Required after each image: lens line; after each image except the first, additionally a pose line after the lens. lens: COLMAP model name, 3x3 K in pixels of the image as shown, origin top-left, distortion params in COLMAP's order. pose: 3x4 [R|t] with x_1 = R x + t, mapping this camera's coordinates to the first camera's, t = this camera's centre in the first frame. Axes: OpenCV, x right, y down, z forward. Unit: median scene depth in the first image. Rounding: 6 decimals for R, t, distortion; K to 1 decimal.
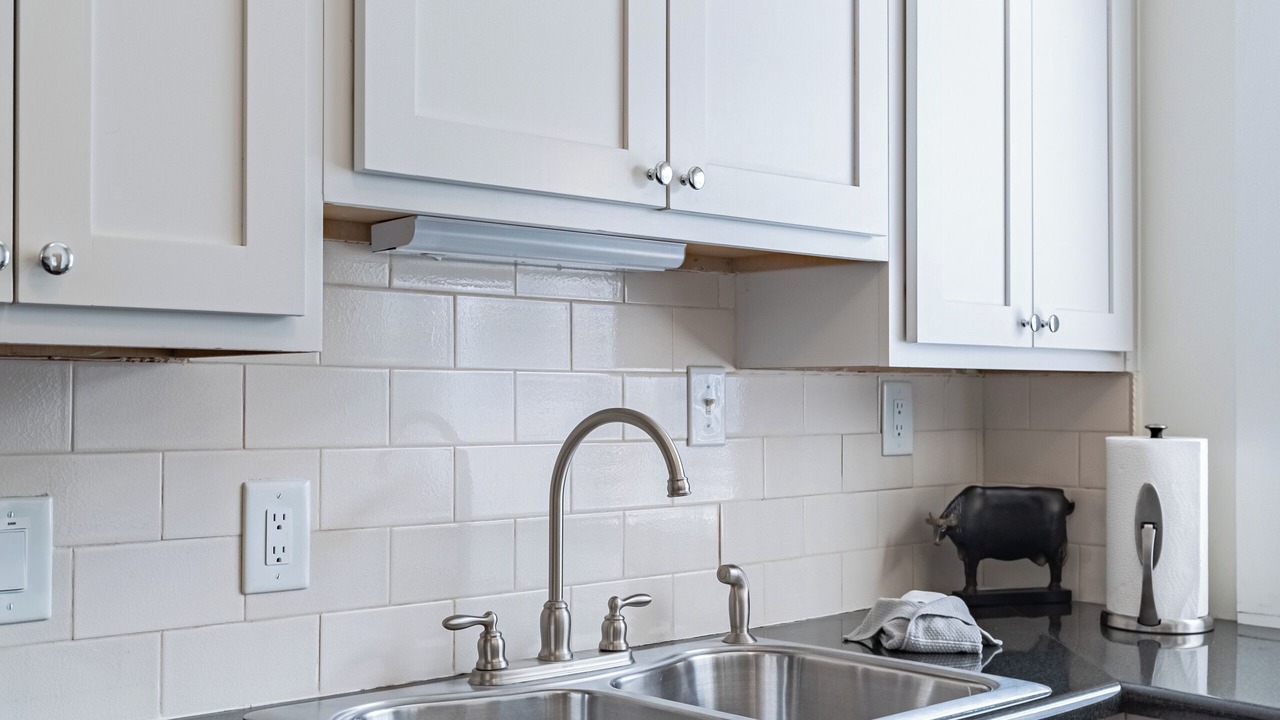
lens RADIAL K [[1470.8, 0, 640.0], [0, 1470.8, 360.0], [0, 0, 1]] dist [-0.020895, -0.012403]
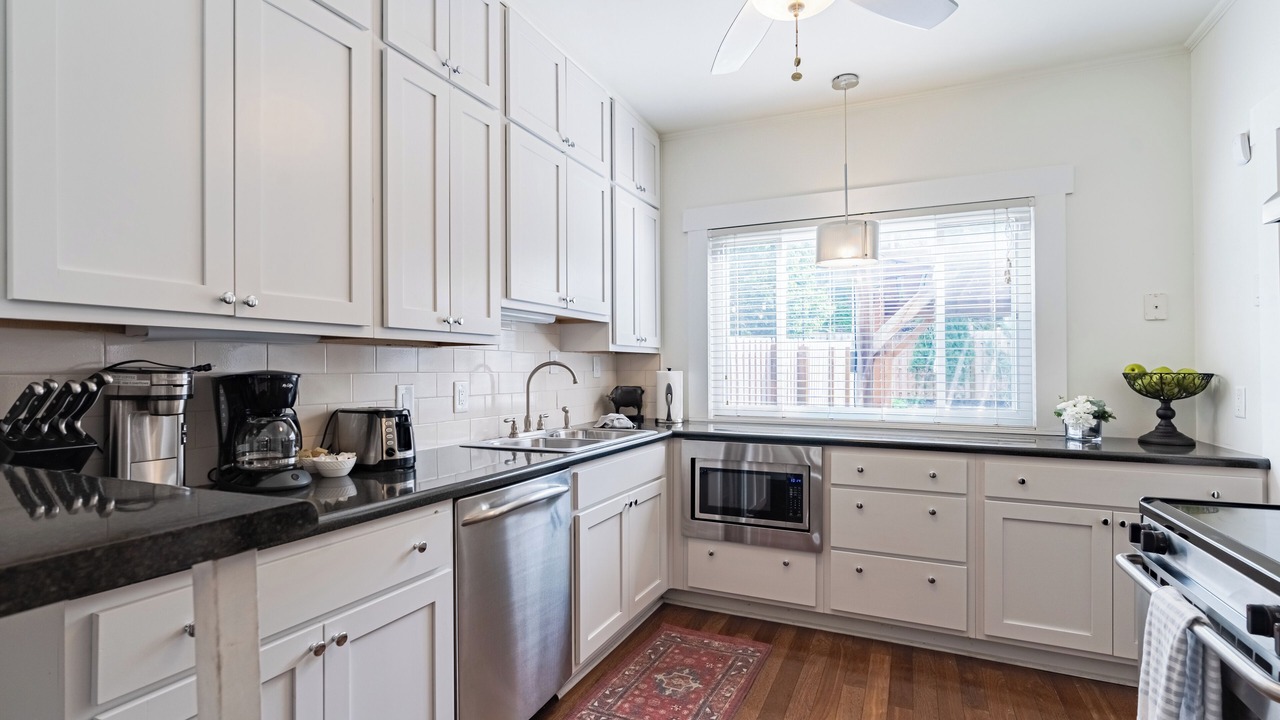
lens RADIAL K [[620.0, 0, 640.0], [0, 620.0, 360.0], [0, 0, 1]] dist [-0.000872, -0.000055]
pose [[0.923789, -0.000381, 0.382901, -0.343497], [-0.003437, 0.999951, 0.009287, 0.012191], [-0.382886, -0.009896, 0.923743, -0.449432]]
